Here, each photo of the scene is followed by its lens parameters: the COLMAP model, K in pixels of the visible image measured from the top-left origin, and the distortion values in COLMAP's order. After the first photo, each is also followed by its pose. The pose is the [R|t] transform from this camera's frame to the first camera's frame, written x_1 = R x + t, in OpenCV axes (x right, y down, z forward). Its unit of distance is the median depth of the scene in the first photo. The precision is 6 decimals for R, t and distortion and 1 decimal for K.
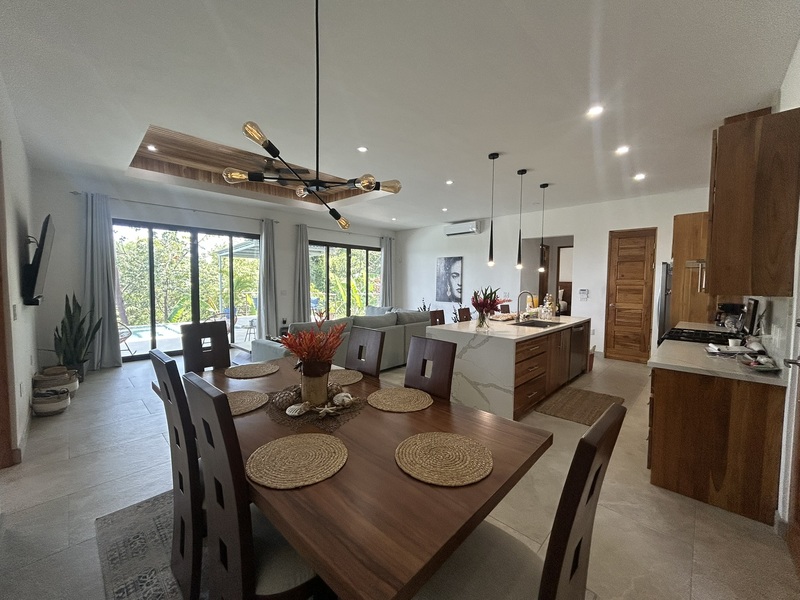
lens RADIAL K [[328.2, 0, 399.2], [0, 328.2, 299.8], [0, 0, 1]] dist [-0.001947, -0.000069]
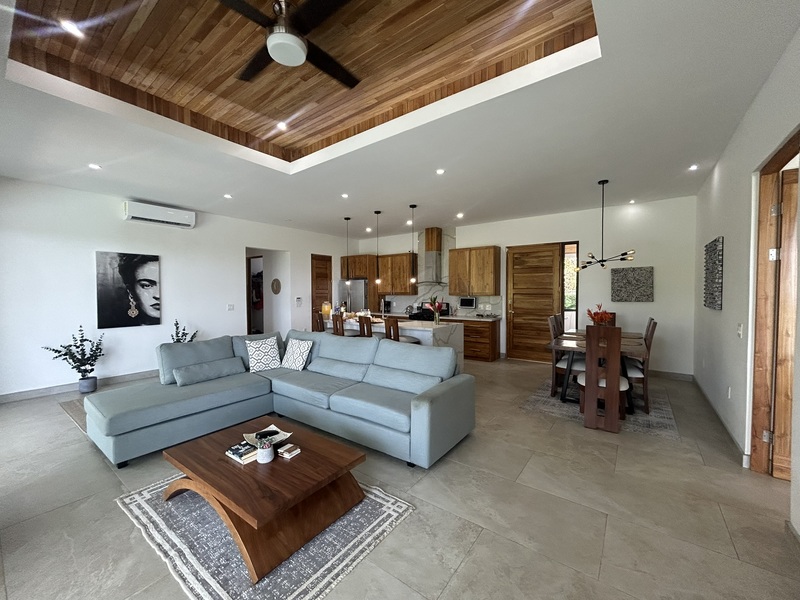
lens RADIAL K [[321.6, 0, 400.0], [0, 321.6, 300.0], [0, 0, 1]] dist [-0.000057, 0.000037]
pose [[-0.113665, -0.040270, 0.992703, -0.520272], [0.056483, 0.997300, 0.046924, -0.044111], [-0.991912, 0.061404, -0.111083, 0.580982]]
